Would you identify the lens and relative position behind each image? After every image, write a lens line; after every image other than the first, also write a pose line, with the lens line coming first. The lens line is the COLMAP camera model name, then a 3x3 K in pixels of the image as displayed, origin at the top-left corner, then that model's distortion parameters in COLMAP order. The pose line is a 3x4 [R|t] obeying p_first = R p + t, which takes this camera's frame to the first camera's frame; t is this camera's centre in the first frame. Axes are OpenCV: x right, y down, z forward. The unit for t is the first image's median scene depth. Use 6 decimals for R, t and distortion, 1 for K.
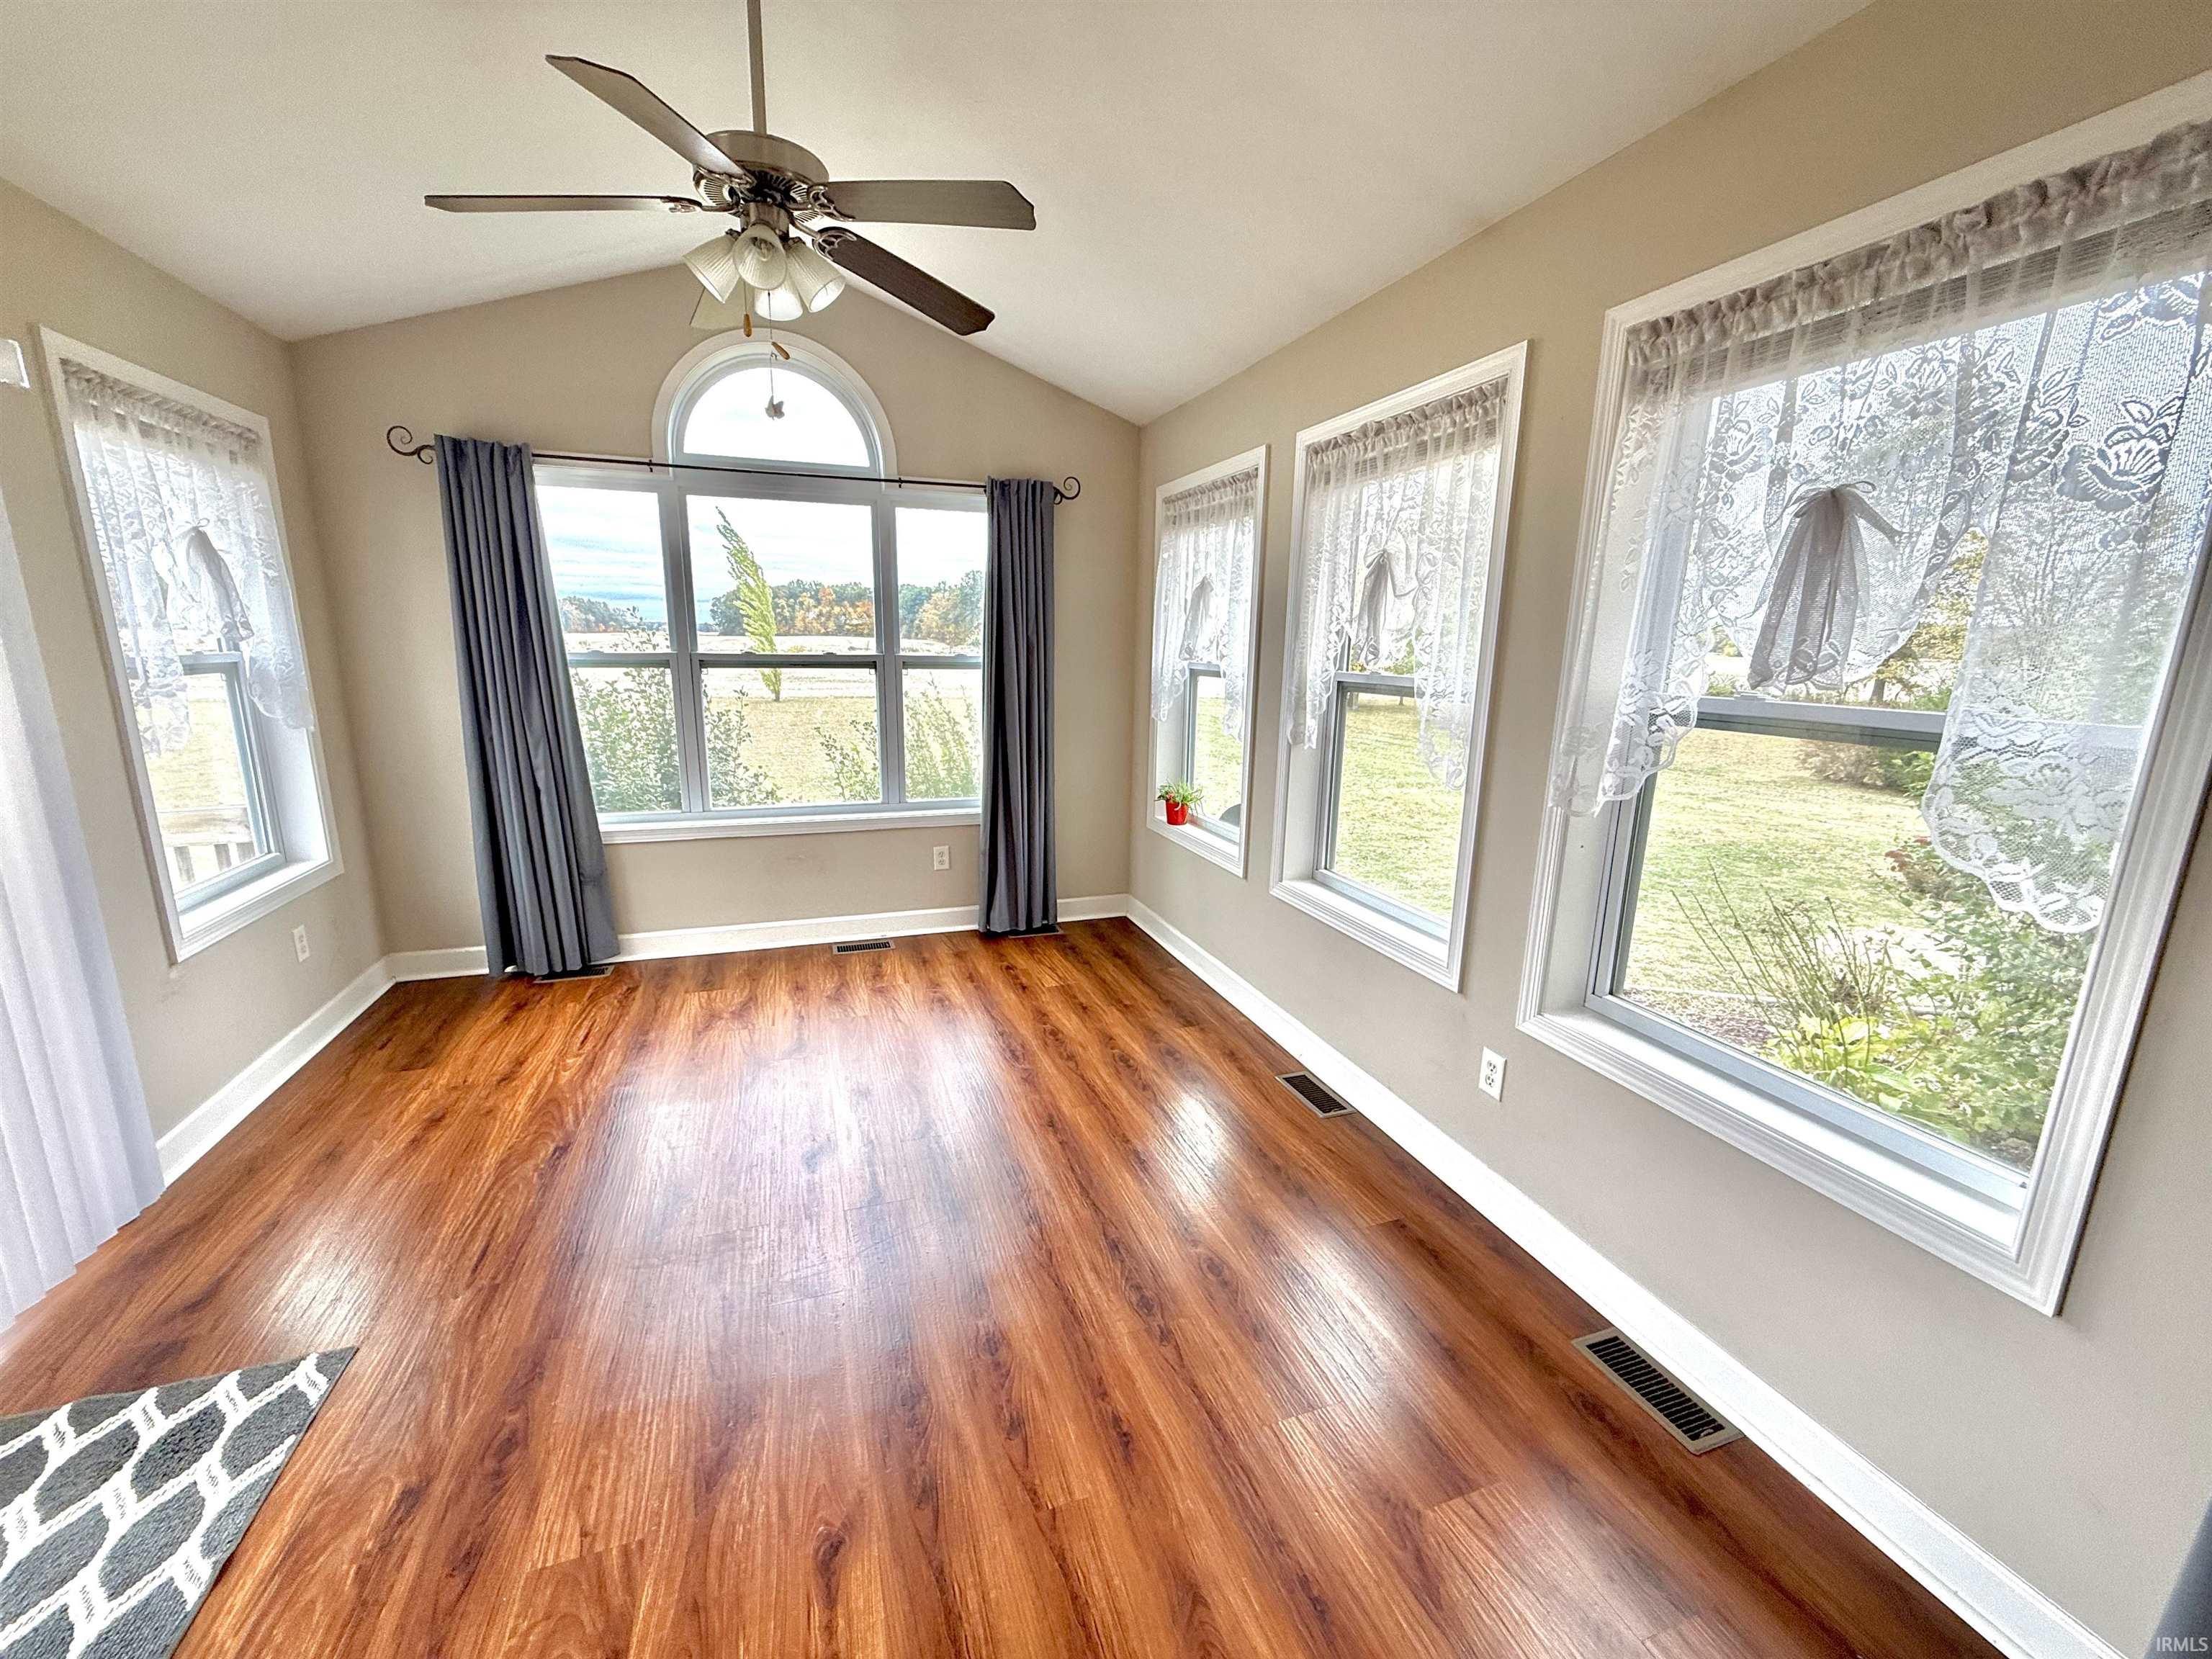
lens RADIAL K [[886.2, 0, 1104.8], [0, 886.2, 831.7], [0, 0, 1]] dist [-0.001353, 0.000075]
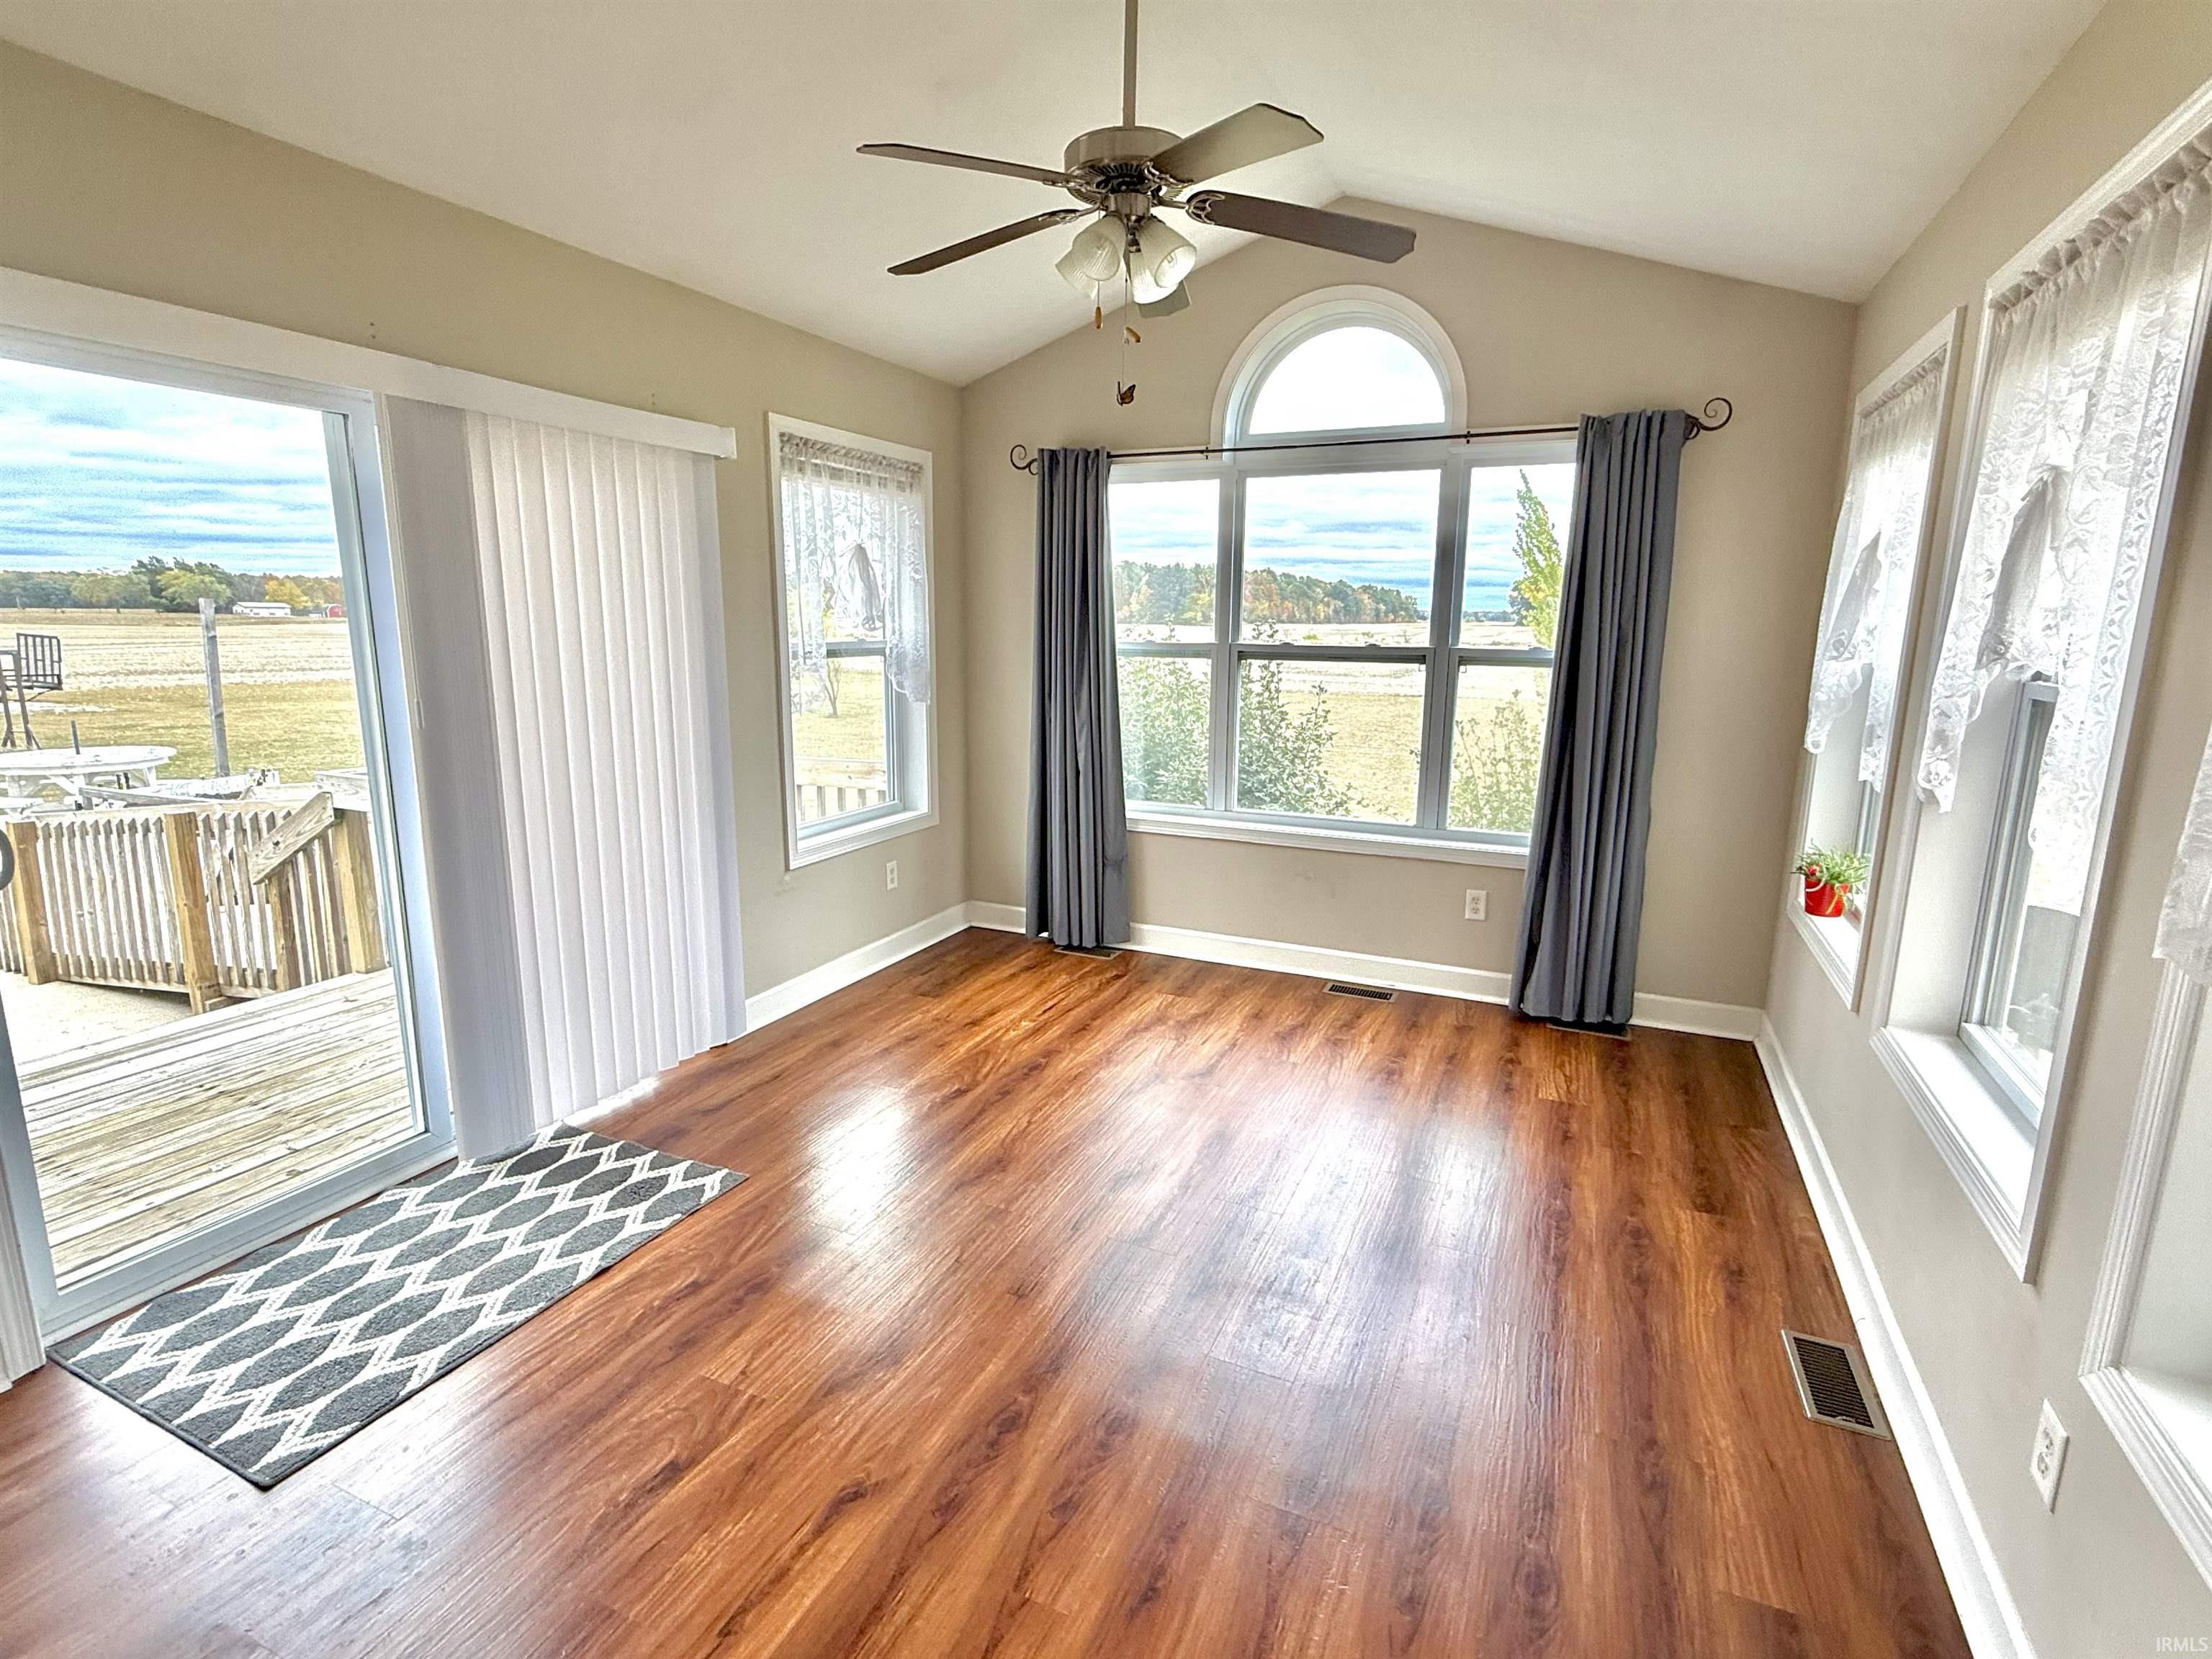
lens RADIAL K [[1082.6, 0, 1100.3], [0, 1082.6, 825.6], [0, 0, 1]] dist [-0.003008, -0.000430]
pose [[0.718891, 0.121981, -0.684336, 0.261288], [-0.145941, 0.989026, 0.022982, -0.015408], [0.679630, 0.083351, 0.728804, 0.079594]]
